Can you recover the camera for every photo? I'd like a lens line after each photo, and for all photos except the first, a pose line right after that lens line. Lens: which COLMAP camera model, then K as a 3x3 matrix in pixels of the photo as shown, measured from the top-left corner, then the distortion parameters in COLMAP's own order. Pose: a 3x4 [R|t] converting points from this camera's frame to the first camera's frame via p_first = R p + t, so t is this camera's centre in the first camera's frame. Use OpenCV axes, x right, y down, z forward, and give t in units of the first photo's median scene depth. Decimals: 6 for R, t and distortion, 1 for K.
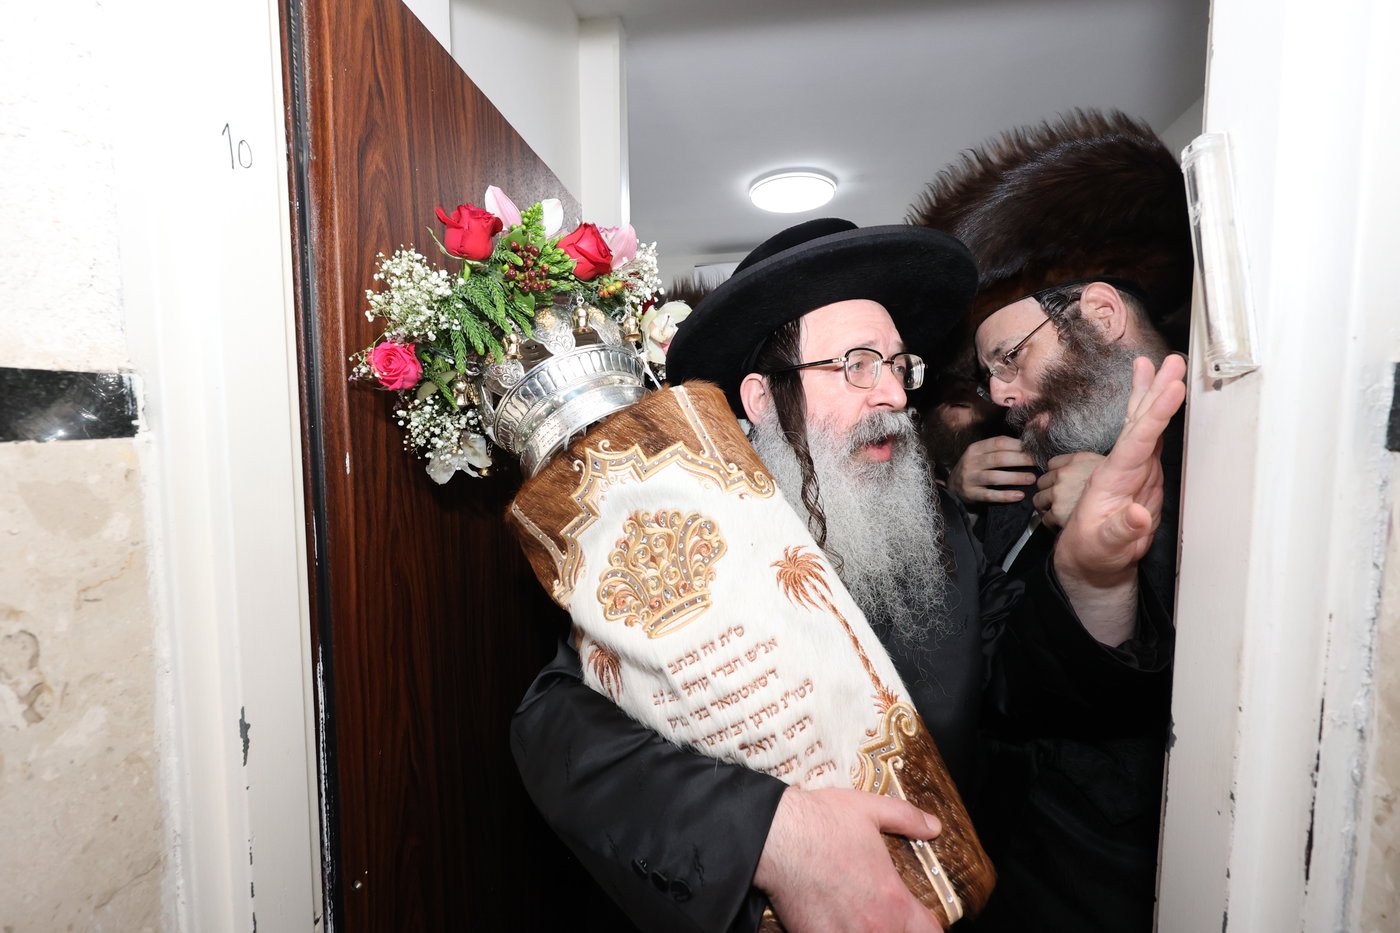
lens RADIAL K [[598.9, 0, 700.0], [0, 598.9, 466.5], [0, 0, 1]] dist [0.020002, -0.000138]
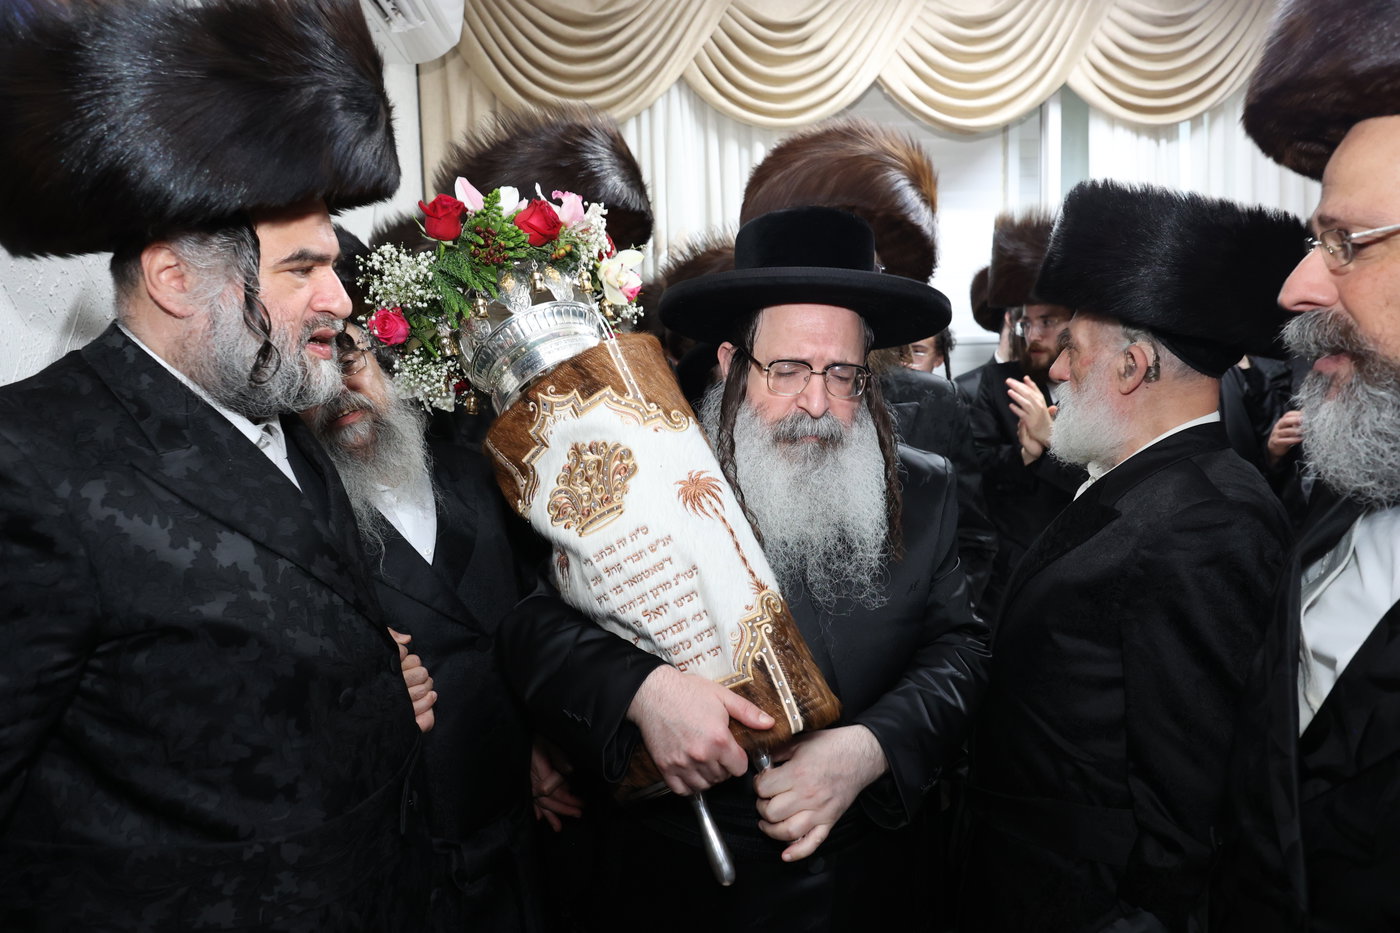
lens RADIAL K [[932.2, 0, 700.0], [0, 932.2, 466.5], [0, 0, 1]] dist [0.048515, 0.000064]
pose [[0.990623, -0.005611, -0.136508, 0.406709], [0.014834, 0.997667, 0.066643, -0.001848], [0.135815, -0.068043, 0.988395, -0.877333]]
